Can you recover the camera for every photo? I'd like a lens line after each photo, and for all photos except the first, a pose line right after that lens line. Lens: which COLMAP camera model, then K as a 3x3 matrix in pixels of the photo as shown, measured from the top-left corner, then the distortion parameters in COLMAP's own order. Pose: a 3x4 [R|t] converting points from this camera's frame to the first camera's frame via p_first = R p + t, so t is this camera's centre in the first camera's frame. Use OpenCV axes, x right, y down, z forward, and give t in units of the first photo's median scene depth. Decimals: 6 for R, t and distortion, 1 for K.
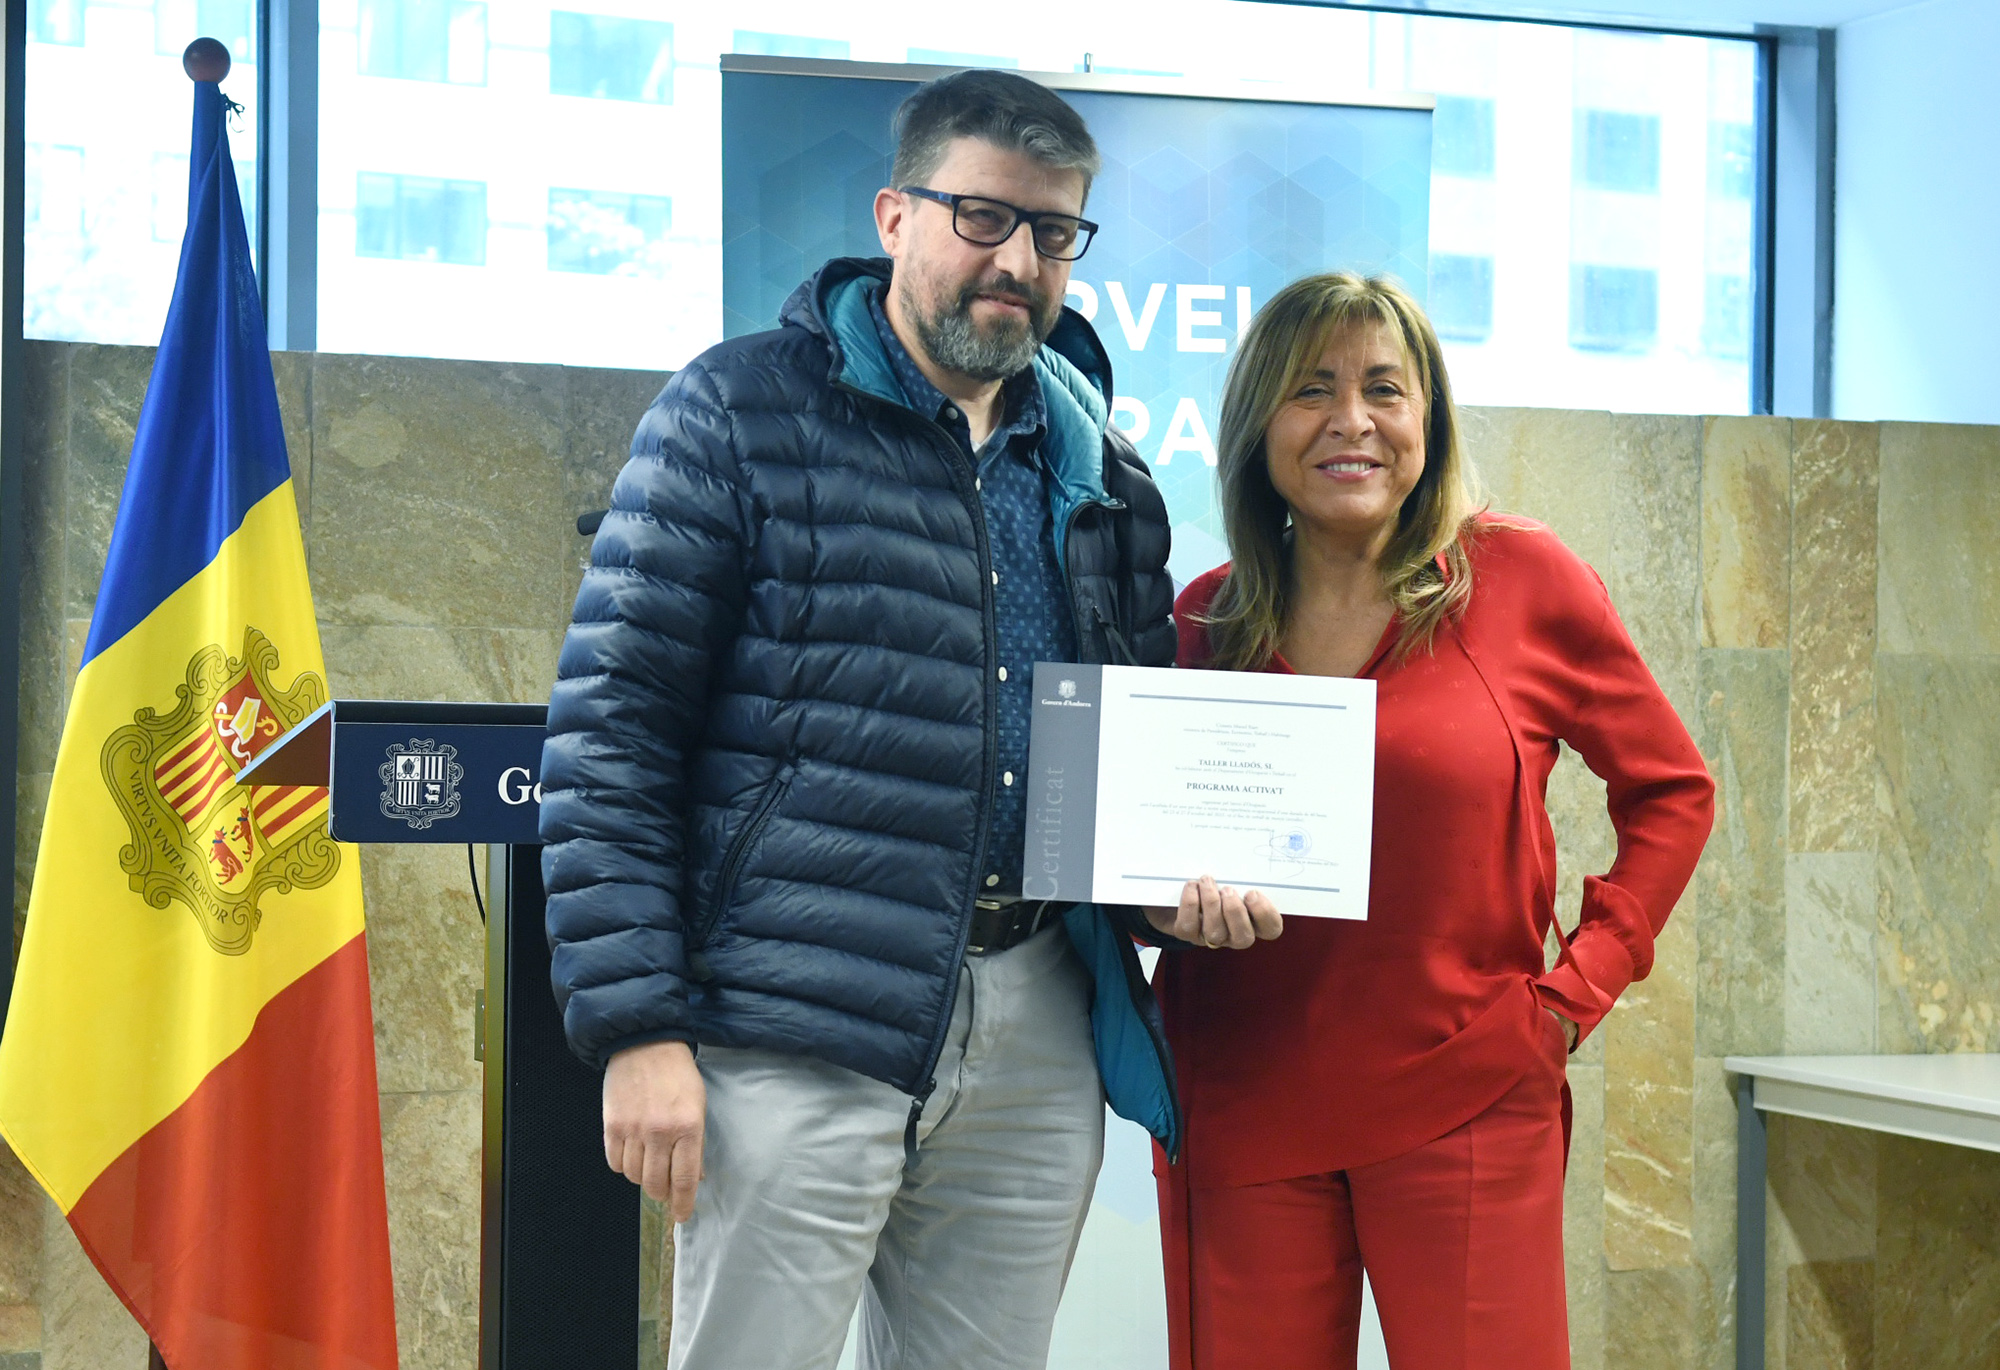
lens RADIAL K [[4389.8, 0, 1076.1], [0, 4389.8, 634.4], [0, 0, 1]] dist [0.159283, 0.000000]
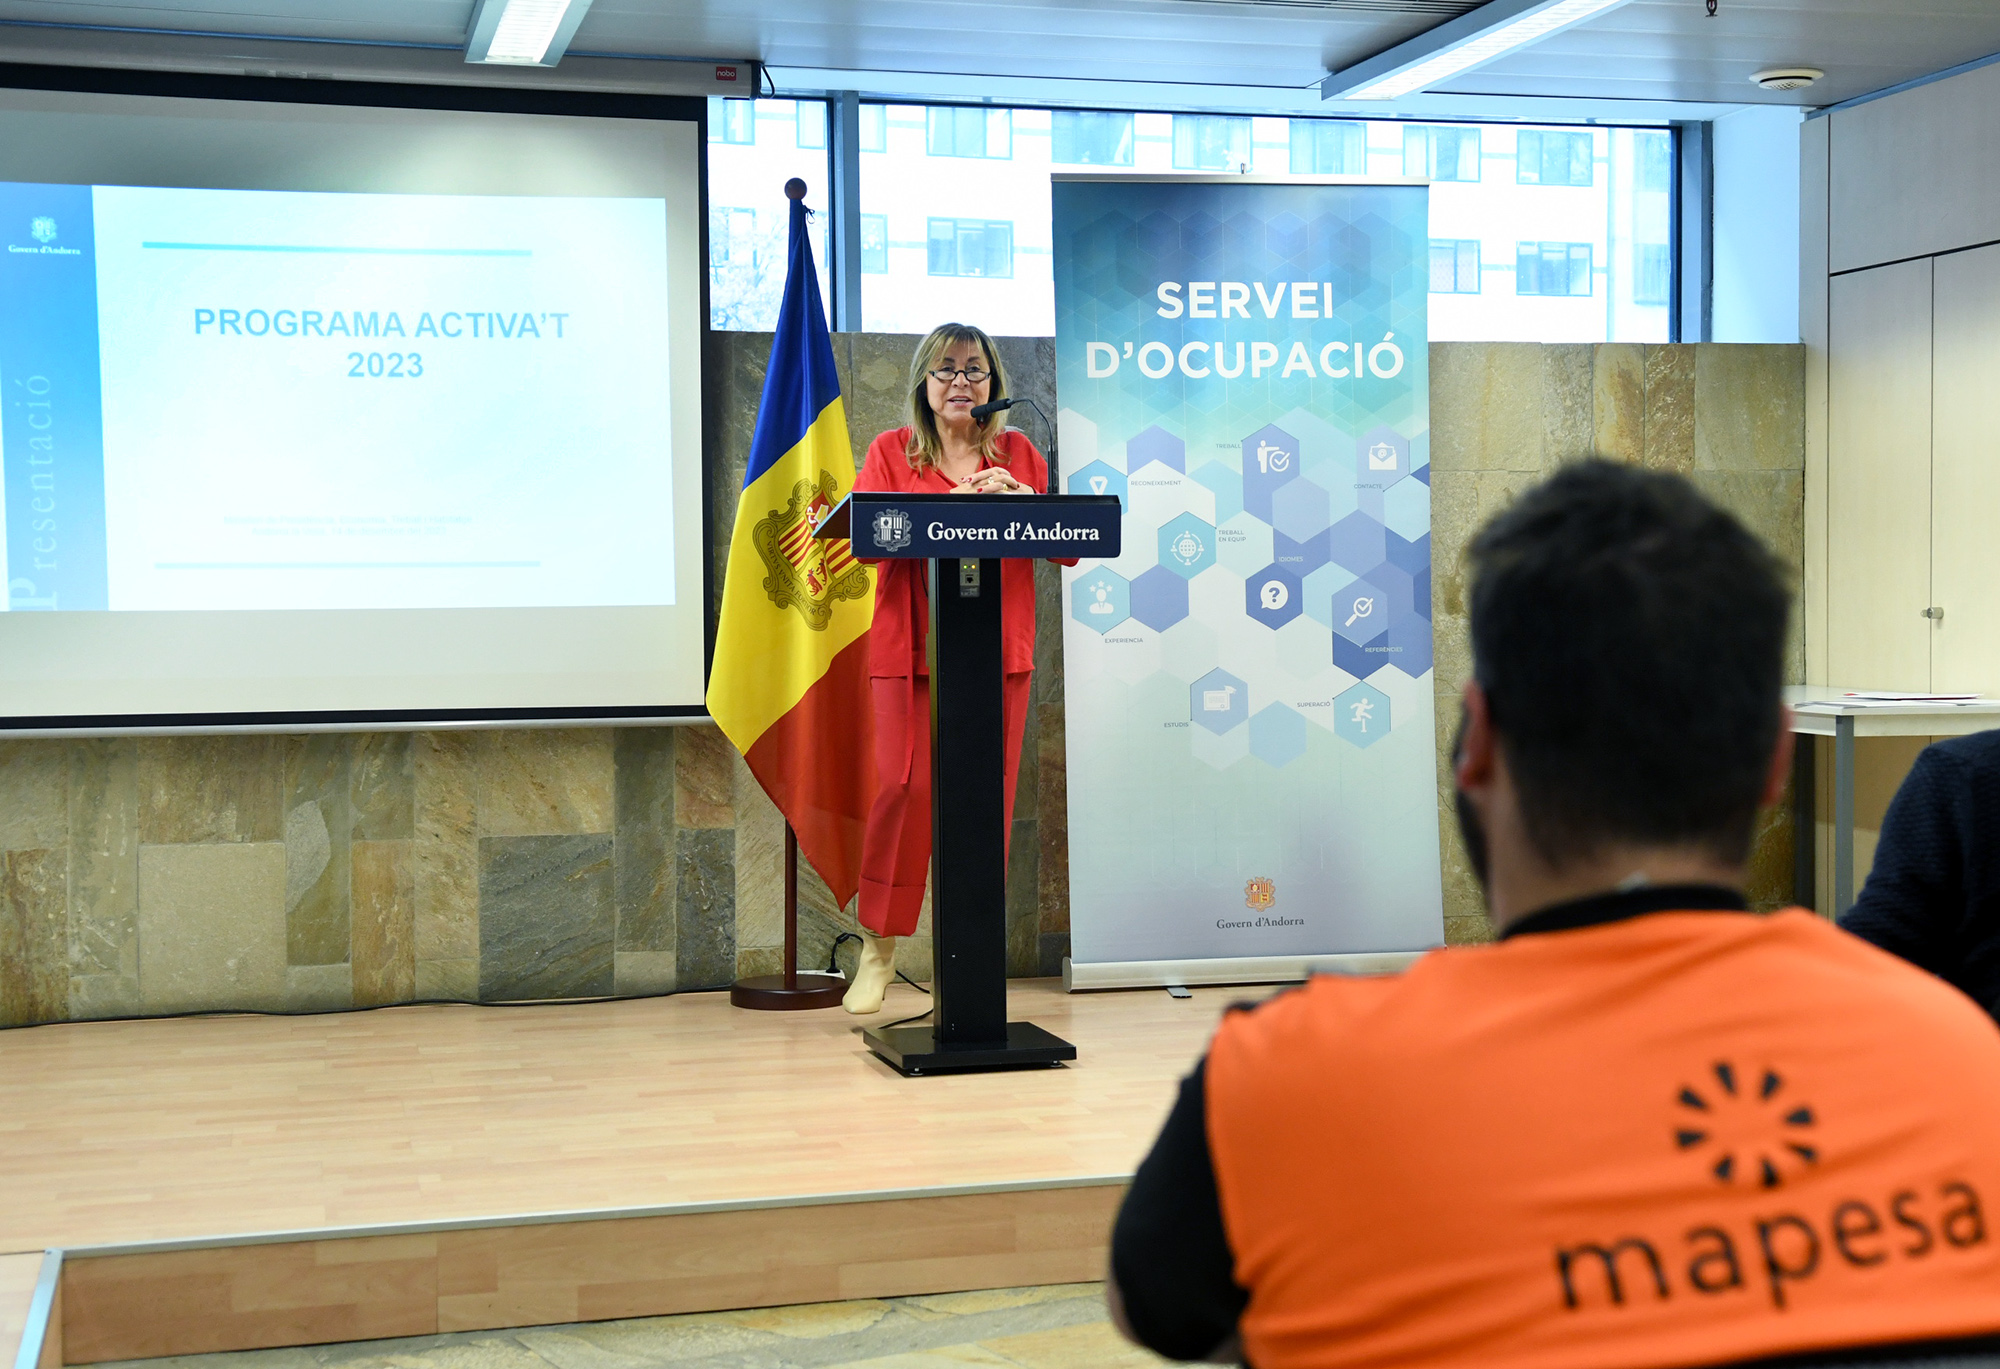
lens RADIAL K [[3560.1, 0, 1083.7], [0, 3560.1, 719.7], [0, 0, 1]] dist [0.112046, 0.000000]
pose [[0.991592, -0.015113, -0.128520, 0.132769], [0.021648, 0.998534, 0.049602, 0.032372], [0.127582, -0.051967, 0.990466, -0.578498]]
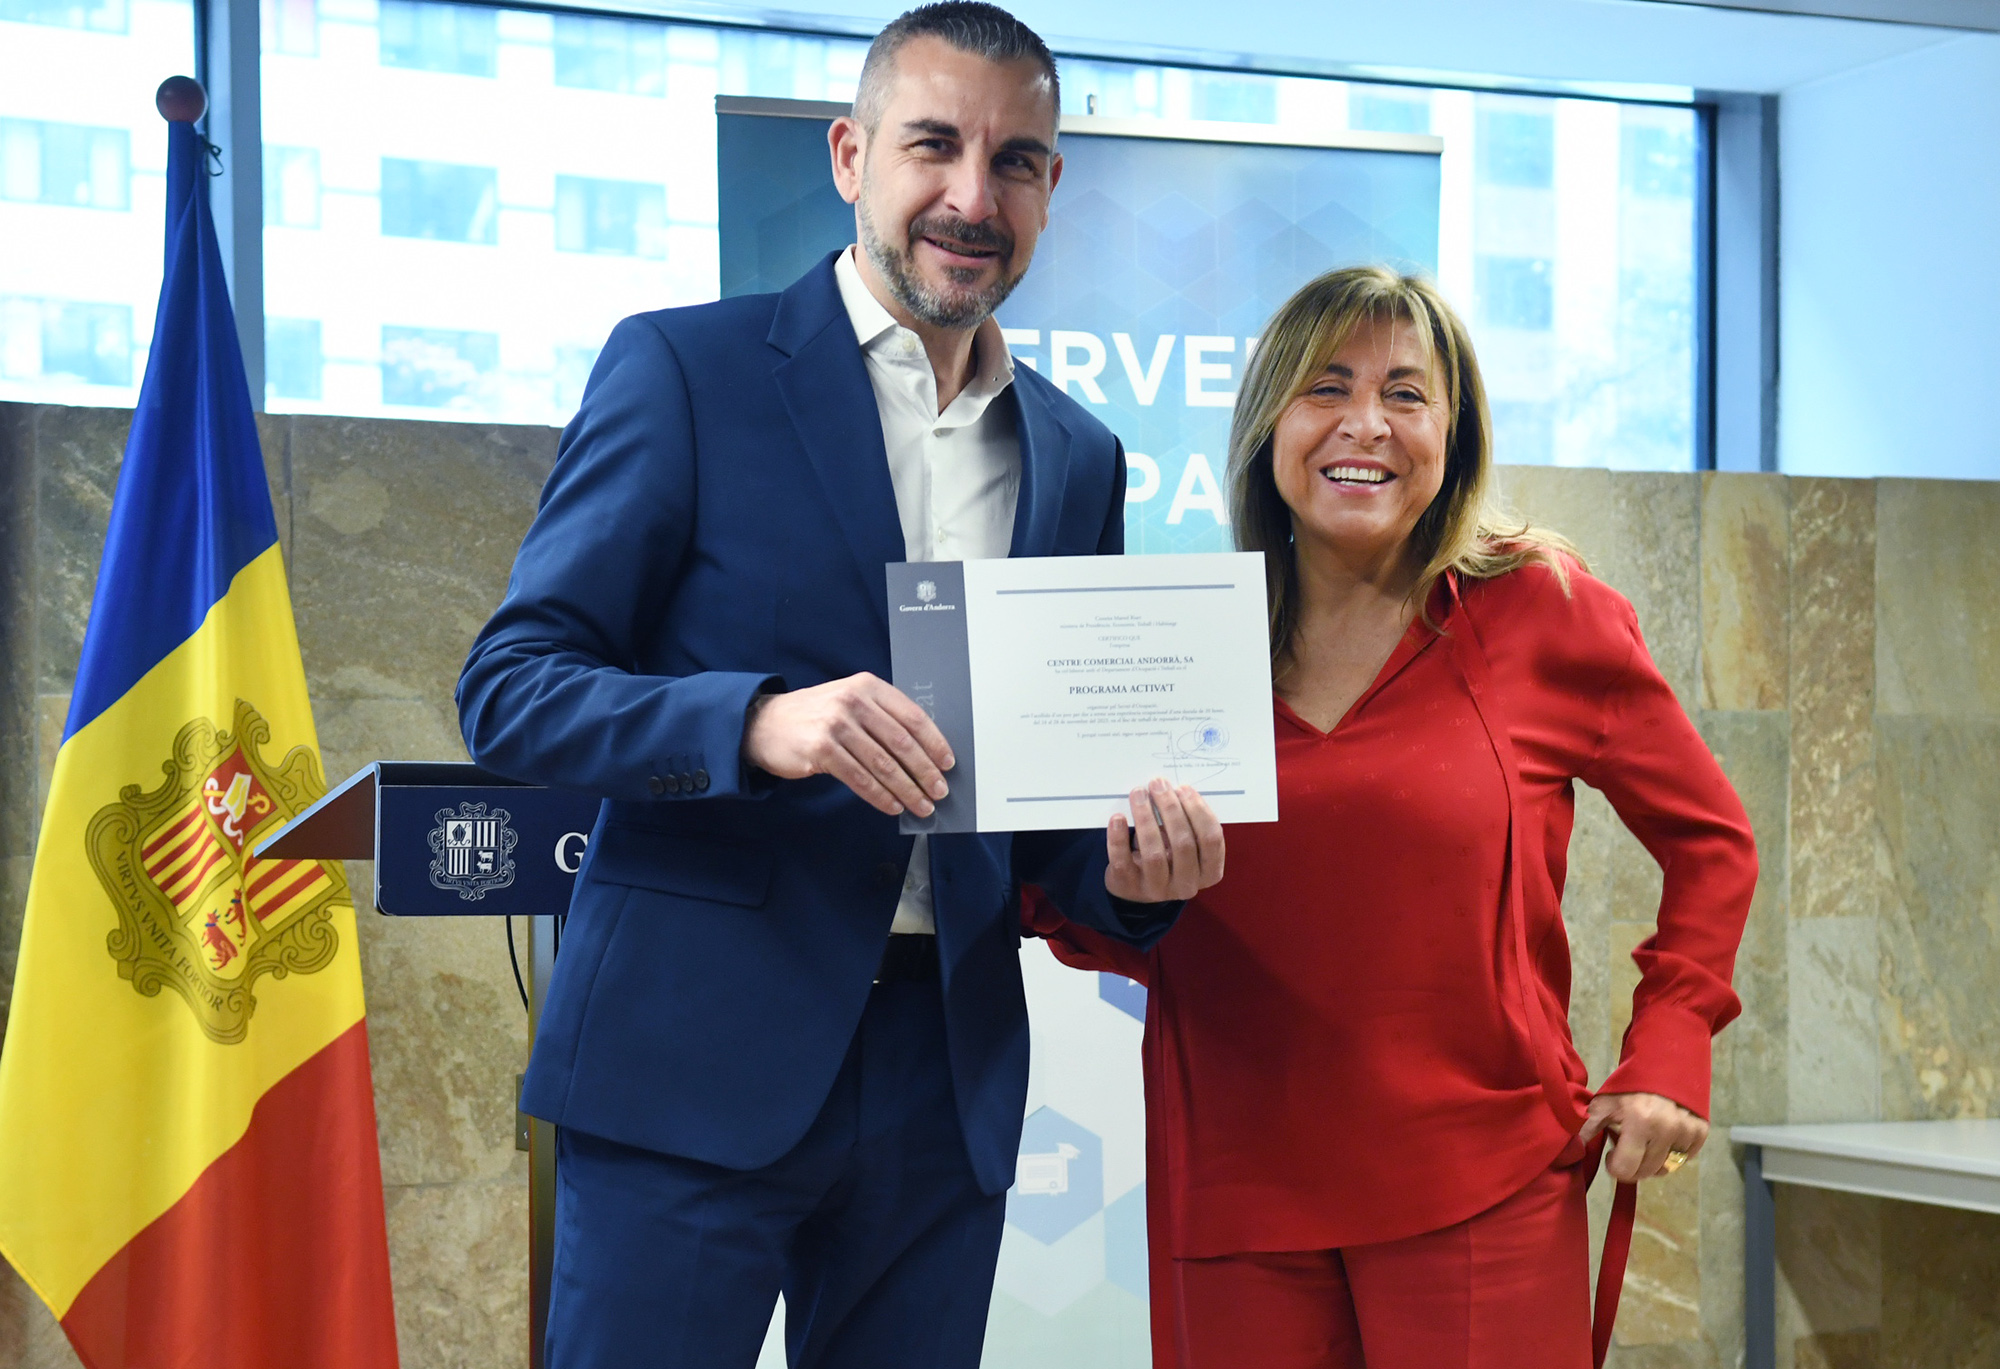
lens RADIAL K [[4047.5, 0, 990.4], [0, 4047.5, 817.8], [0, 0, 1]] dist [0.151069, 0.000000]
pose [[0.999228, -0.014225, 0.036625, -0.054625], [0.013653, 0.999782, 0.015800, 0.011512], [-0.036842, -0.015288, 0.999204, 0.112672]]
